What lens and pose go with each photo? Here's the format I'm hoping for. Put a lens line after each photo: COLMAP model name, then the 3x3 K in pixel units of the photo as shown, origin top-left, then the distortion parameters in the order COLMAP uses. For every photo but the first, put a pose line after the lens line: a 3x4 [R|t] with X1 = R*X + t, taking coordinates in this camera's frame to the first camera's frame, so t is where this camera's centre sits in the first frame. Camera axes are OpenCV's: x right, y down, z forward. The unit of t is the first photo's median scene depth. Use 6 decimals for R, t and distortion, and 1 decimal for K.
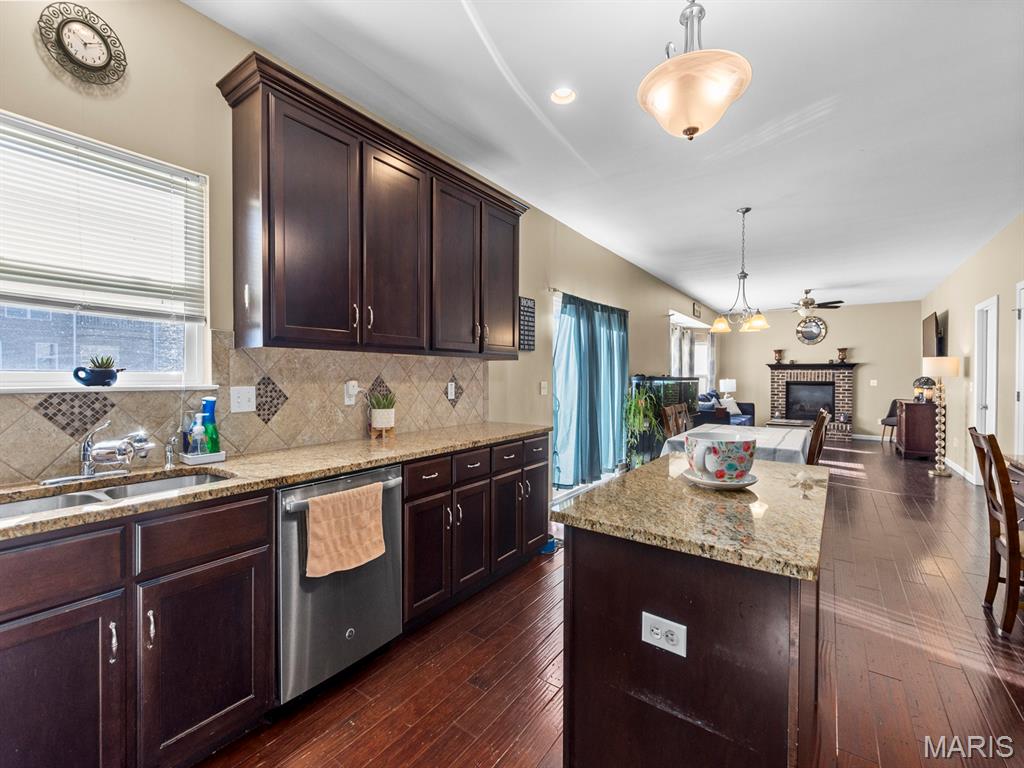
lens RADIAL K [[447.7, 0, 511.7], [0, 447.7, 380.3], [0, 0, 1]] dist [0.003958, -0.000435]
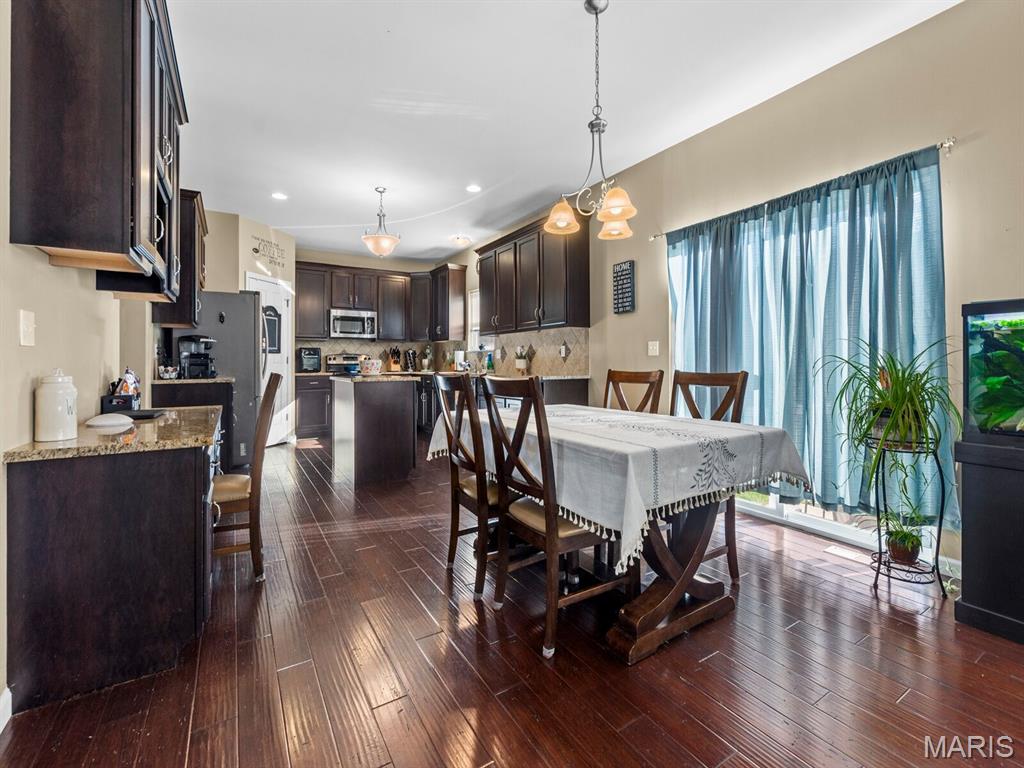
lens RADIAL K [[447.7, 0, 515.7], [0, 447.7, 359.0], [0, 0, 1]] dist [0.003958, -0.000435]
pose [[-0.382015, -0.011750, -0.924082, 0.731005], [-0.006889, 0.999928, -0.009866, 0.035934], [0.924131, 0.002597, -0.382068, 0.783209]]
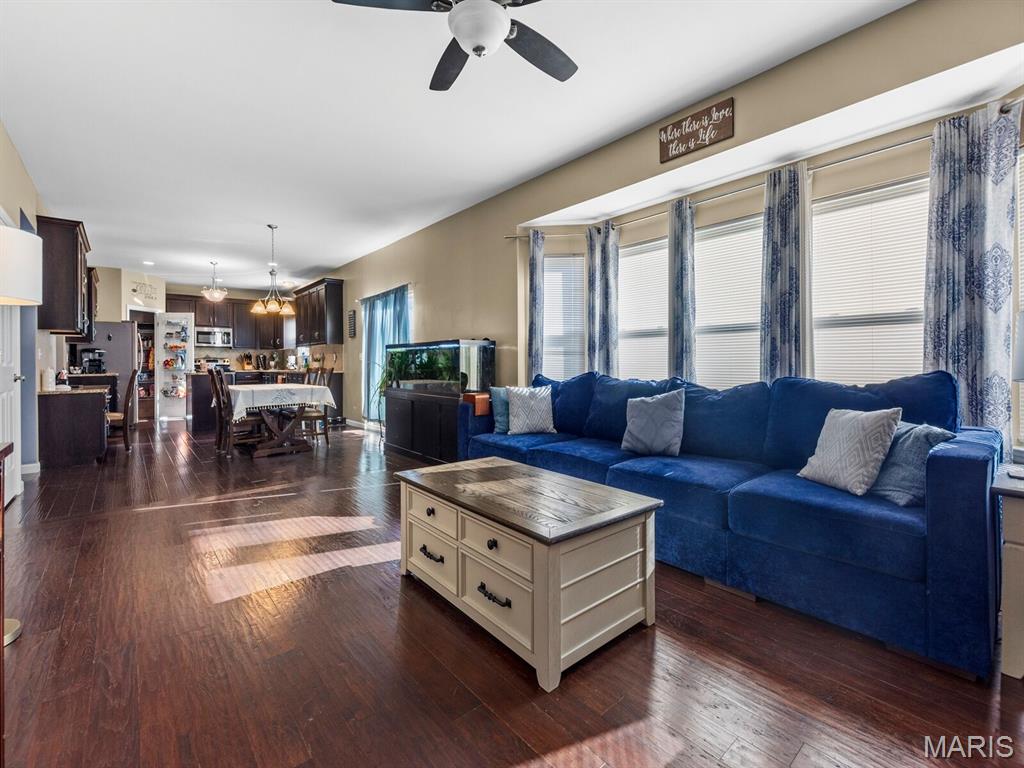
lens RADIAL K [[447.7, 0, 510.0], [0, 447.7, 365.5], [0, 0, 1]] dist [0.003958, -0.000435]
pose [[-0.244495, 0.002696, -0.969647, 1.170789], [-0.005044, 0.999979, 0.004053, 0.030085], [0.969637, 0.005882, -0.244476, 1.435806]]
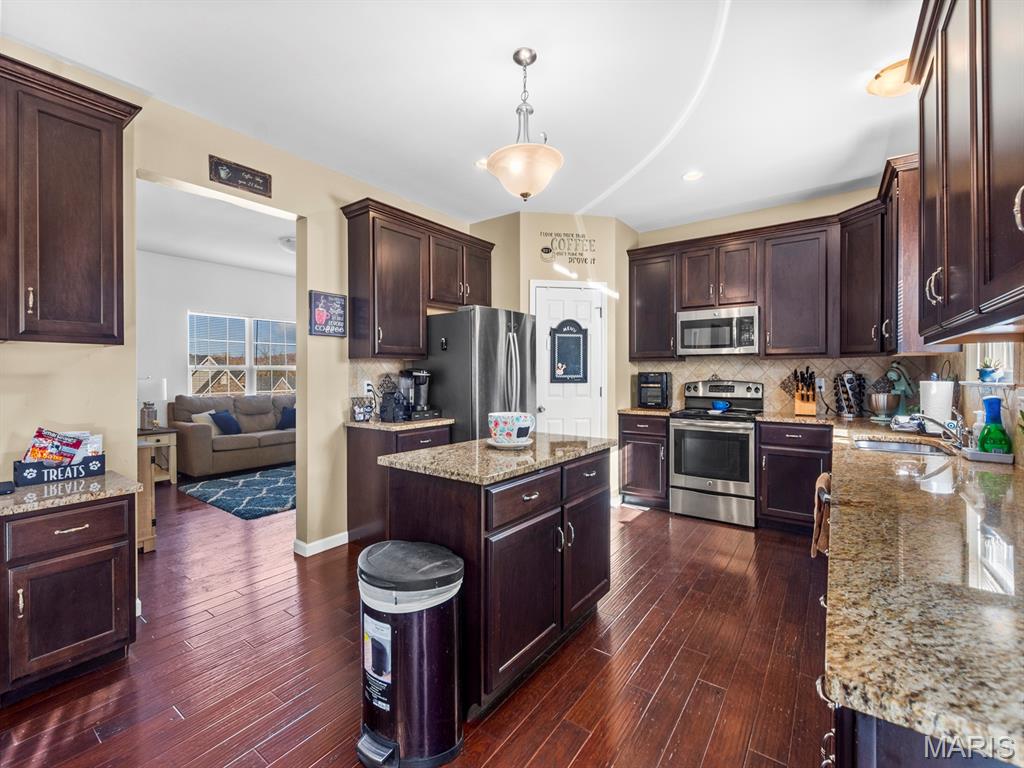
lens RADIAL K [[447.7, 0, 510.5], [0, 447.7, 371.0], [0, 0, 1]] dist [0.003958, -0.000435]
pose [[-0.999944, -0.002255, 0.010301, 0.115971], [-0.002194, 0.999980, 0.005922, -0.006515], [-0.010314, 0.005900, -0.999929, 0.643368]]
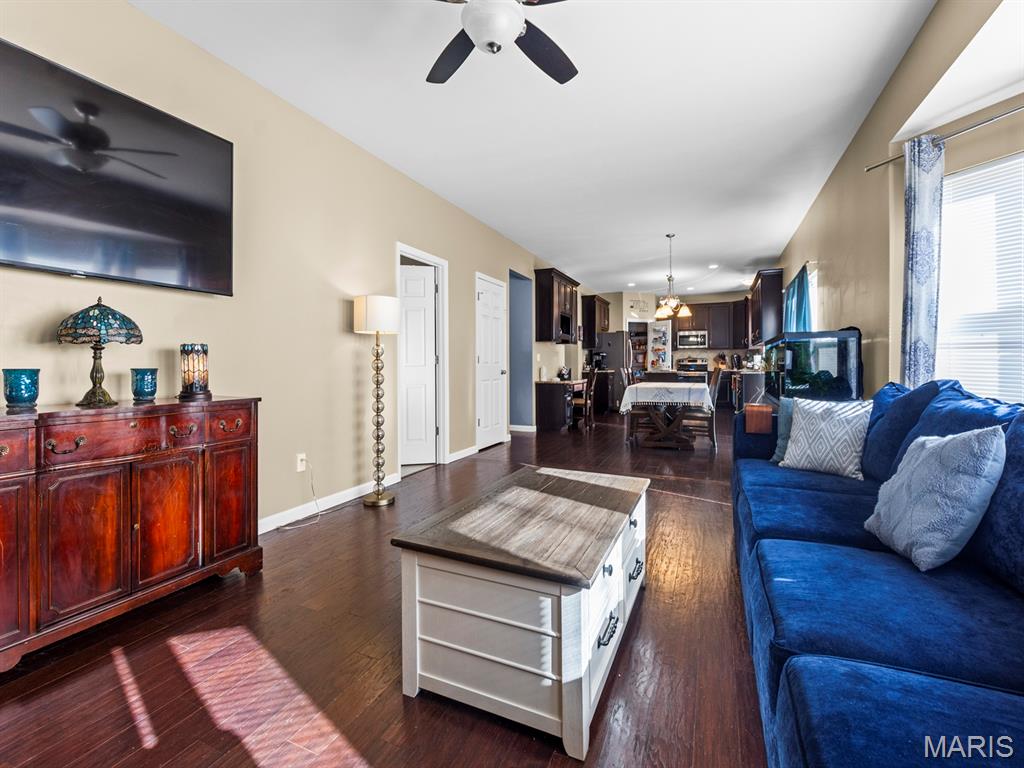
lens RADIAL K [[447.7, 0, 515.6], [0, 447.7, 367.7], [0, 0, 1]] dist [0.003958, -0.000435]
pose [[-0.978511, -0.000730, -0.206193, 0.924982], [-0.004006, 0.999872, 0.015471, 0.027578], [0.206155, 0.015964, -0.978389, 1.641497]]
